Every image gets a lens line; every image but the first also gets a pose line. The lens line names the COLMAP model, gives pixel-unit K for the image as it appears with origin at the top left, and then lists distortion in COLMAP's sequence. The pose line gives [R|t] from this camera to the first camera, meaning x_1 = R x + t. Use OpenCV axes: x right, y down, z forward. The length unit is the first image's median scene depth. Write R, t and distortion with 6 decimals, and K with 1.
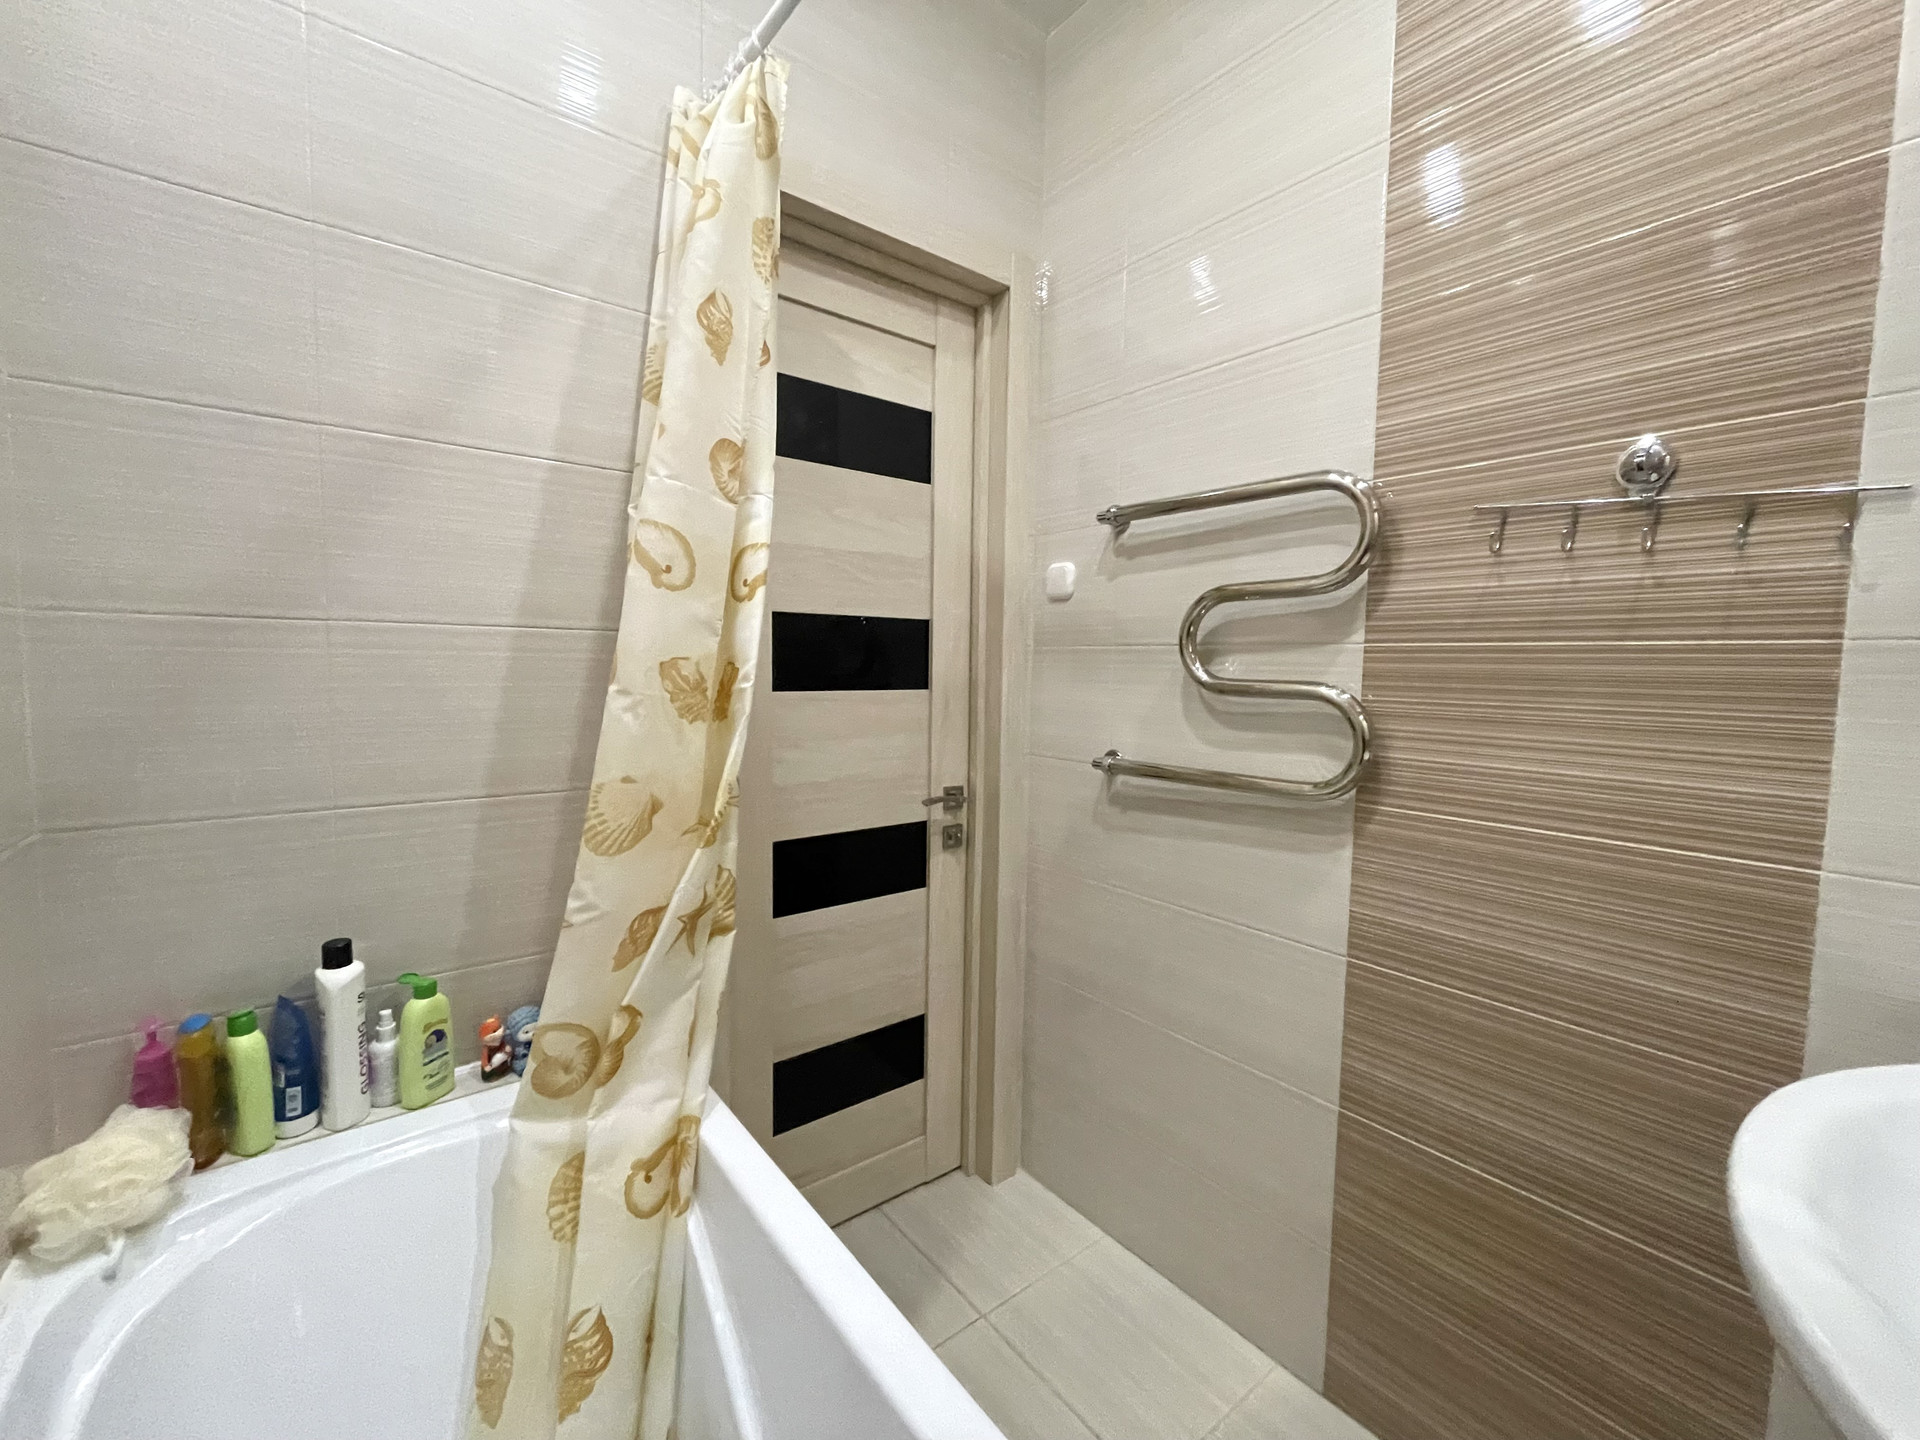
lens RADIAL K [[770.0, 0, 962.6], [0, 770.0, 717.8], [0, 0, 1]] dist [-0.002378, -0.000603]
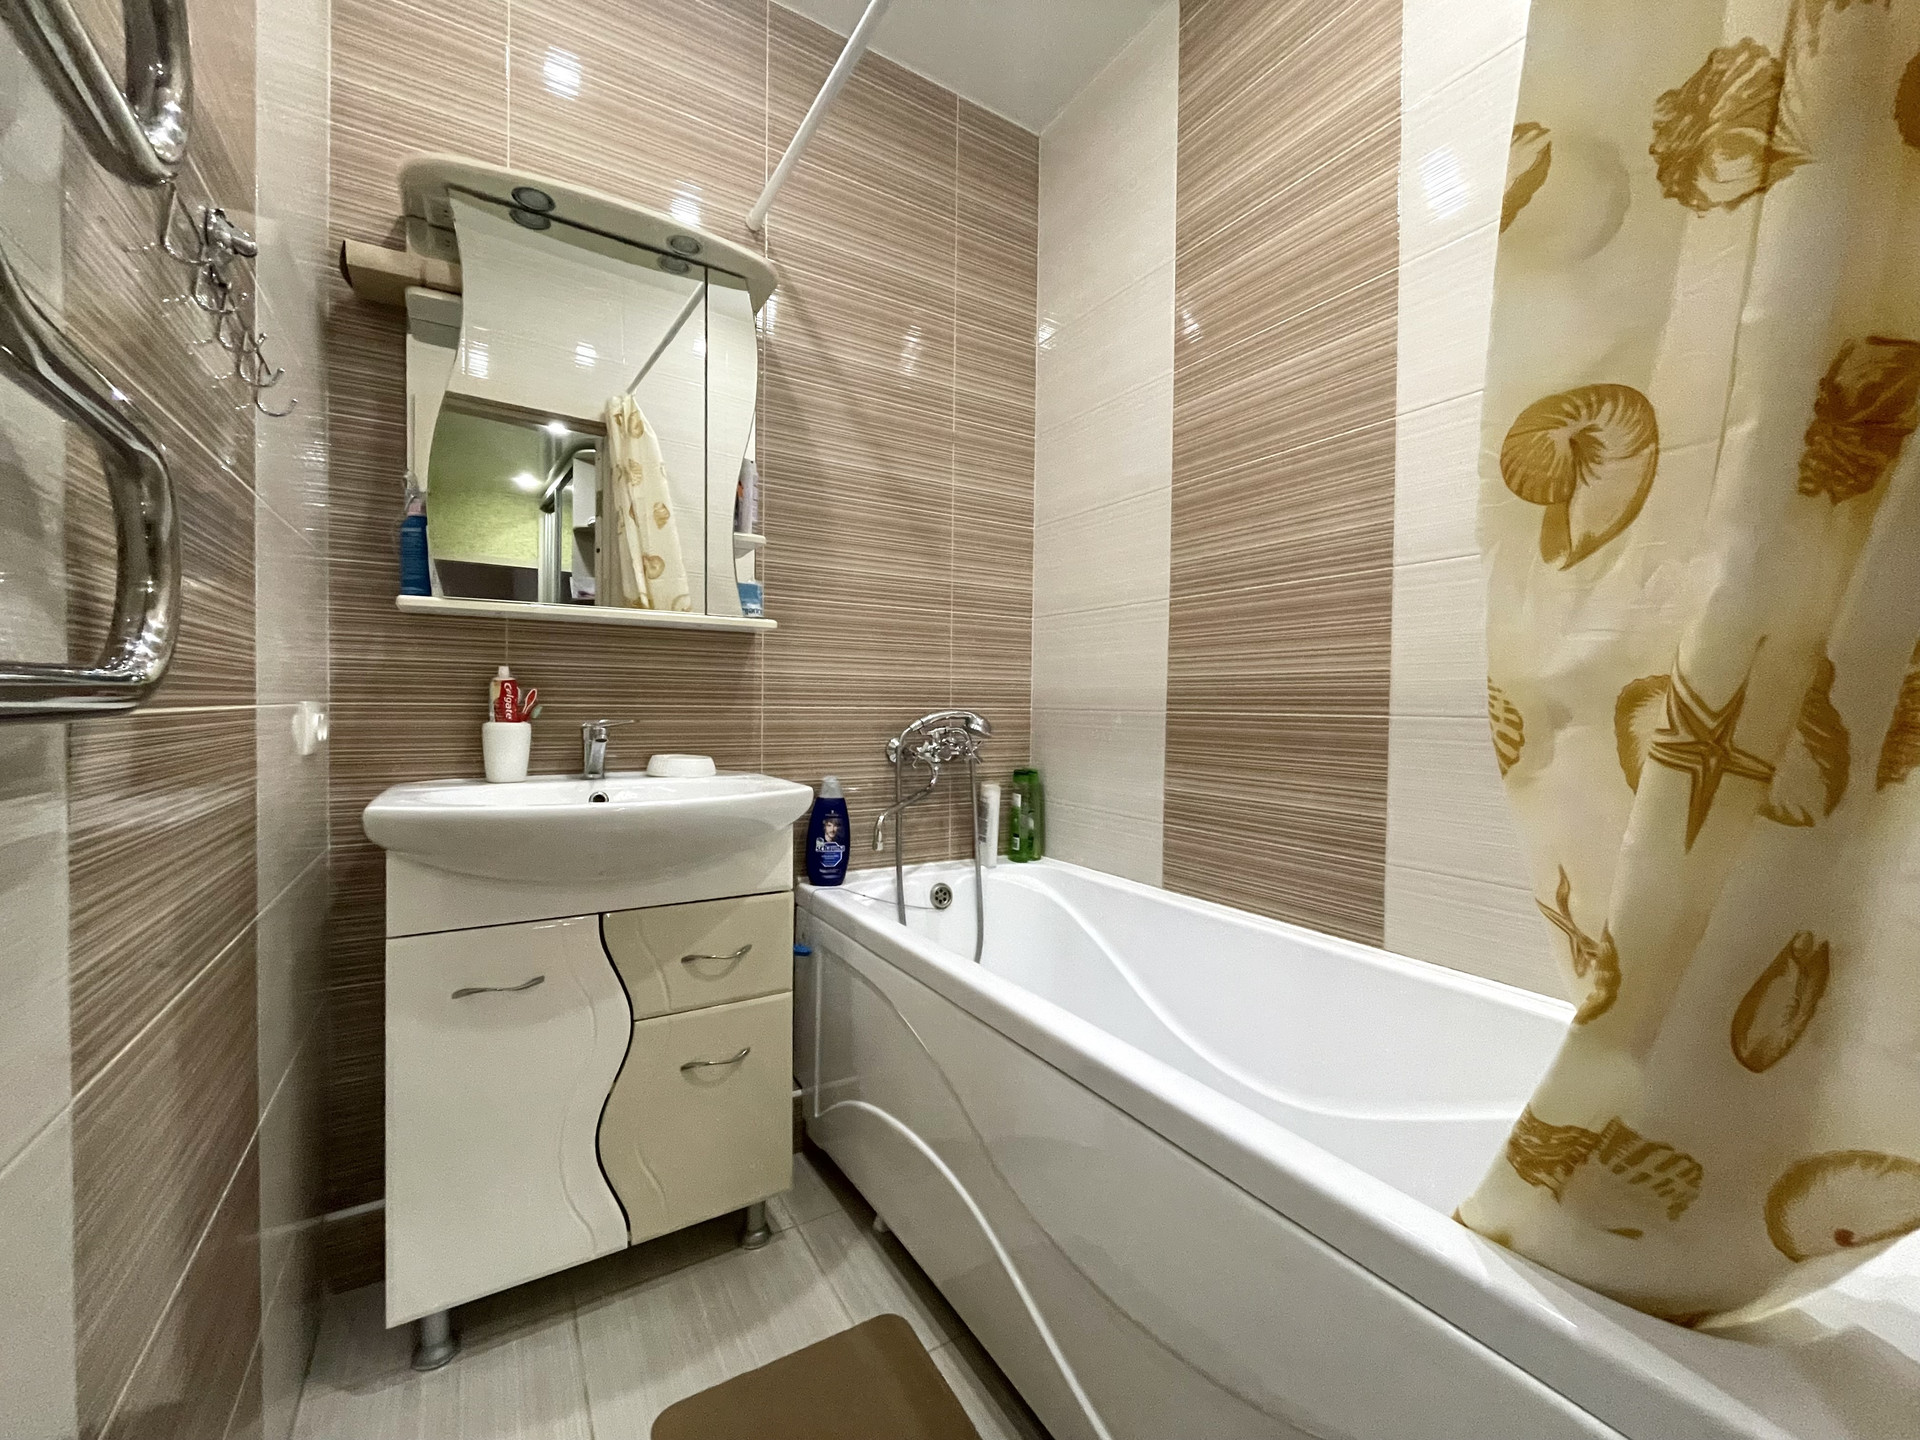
lens RADIAL K [[770.0, 0, 962.6], [0, 770.0, 717.8], [0, 0, 1]] dist [-0.002378, -0.000603]
pose [[-0.992887, -0.031163, 0.114909, -0.006230], [-0.021017, 0.995857, 0.088473, 0.070288], [-0.117190, 0.085428, -0.989428, 1.385014]]
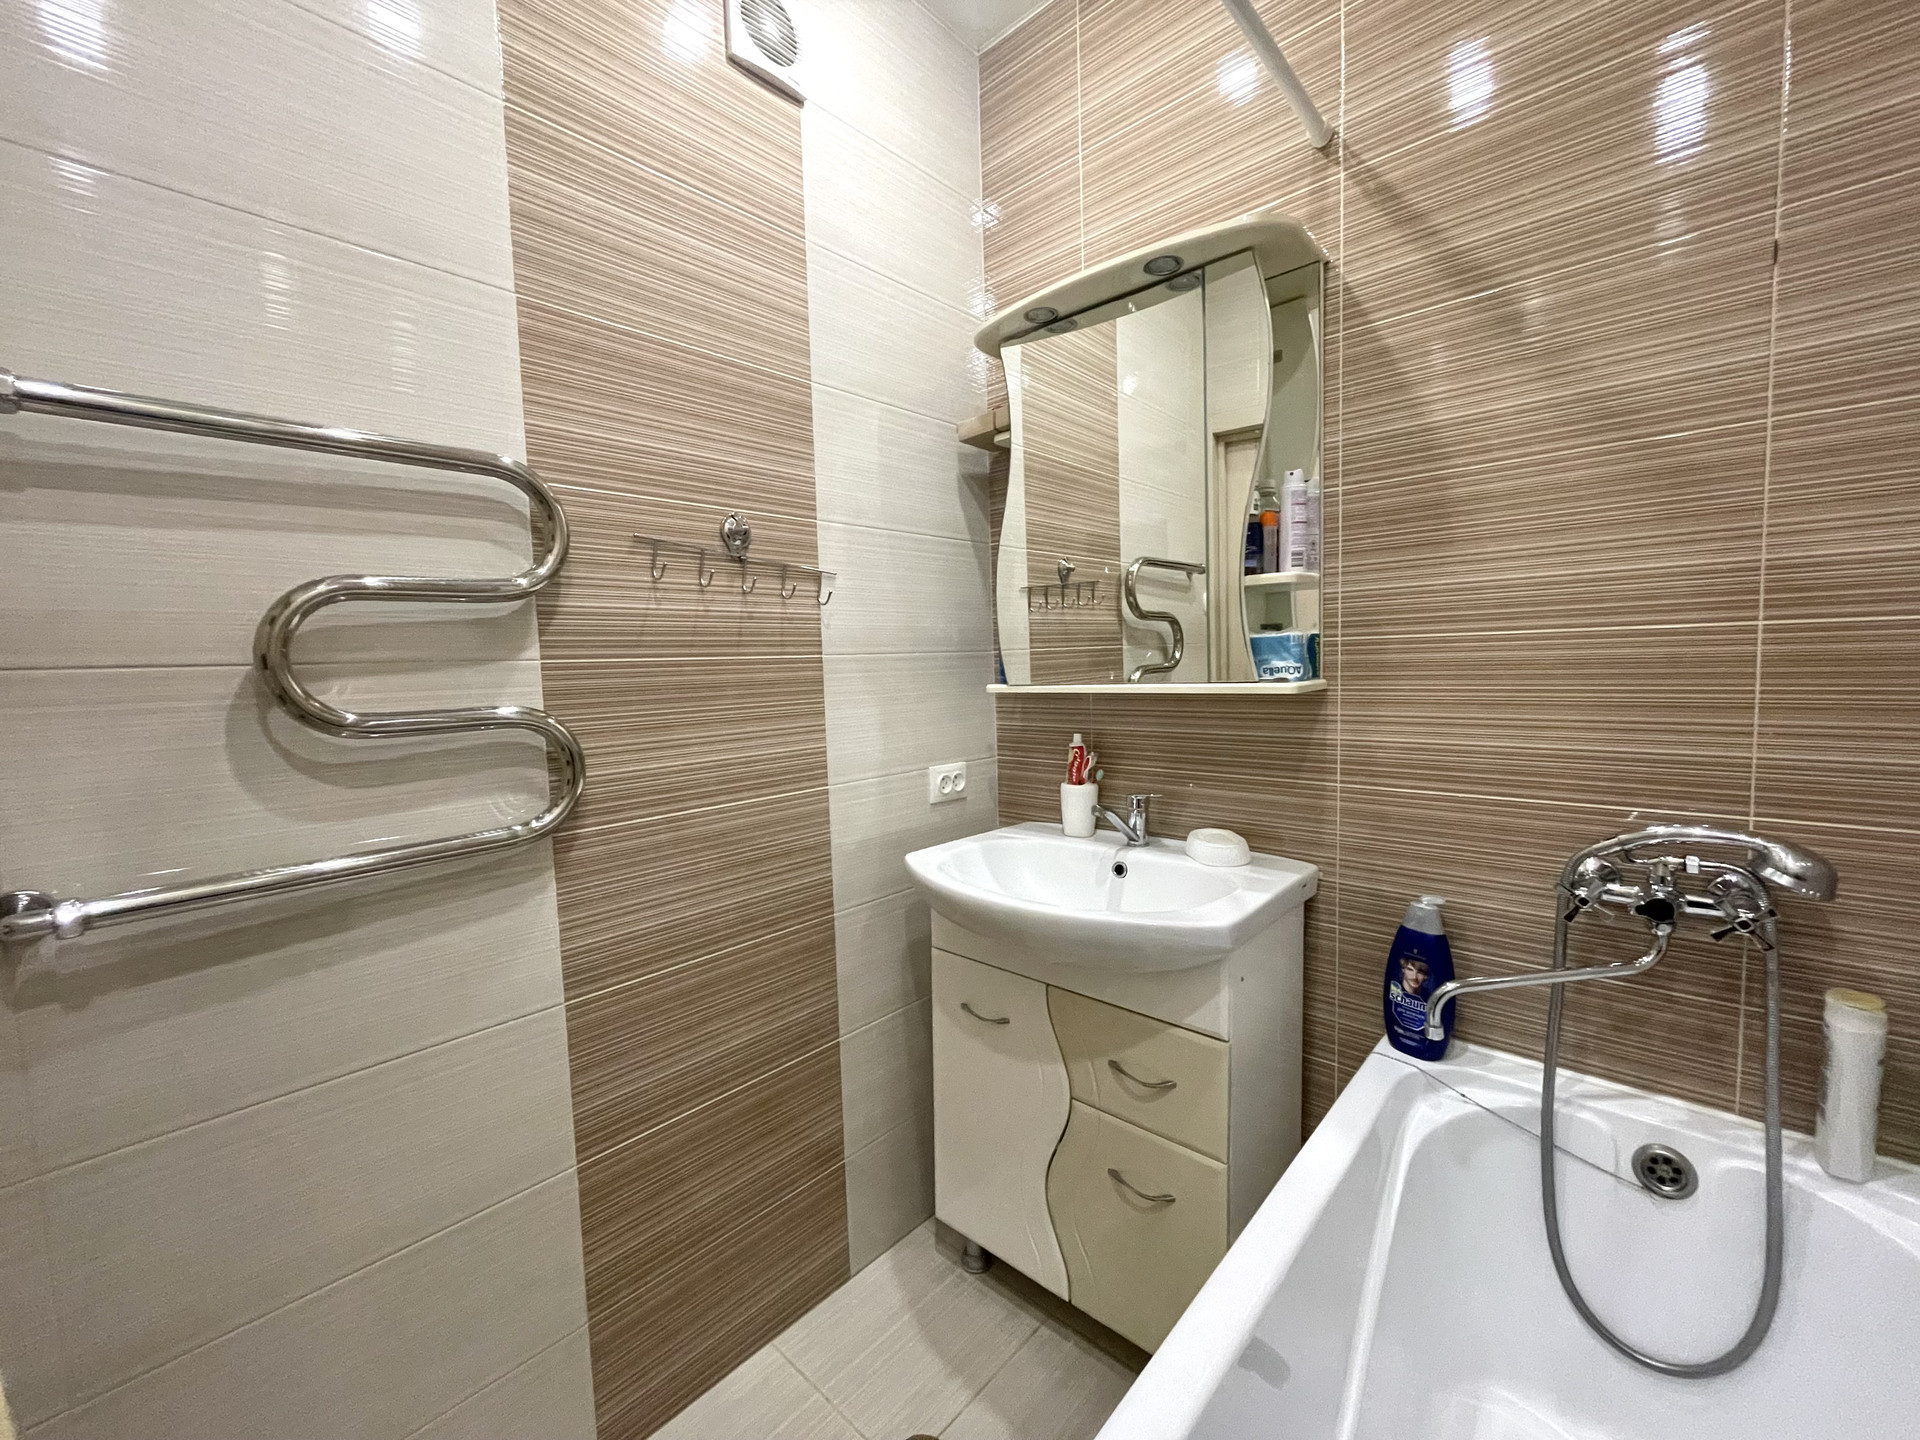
lens RADIAL K [[770.0, 0, 962.6], [0, 770.0, 717.8], [0, 0, 1]] dist [-0.002378, -0.000603]
pose [[-0.156040, -0.087106, 0.983902, -0.463697], [0.095282, 0.990131, 0.102769, -0.075911], [-0.983144, 0.109784, -0.146201, 0.659600]]
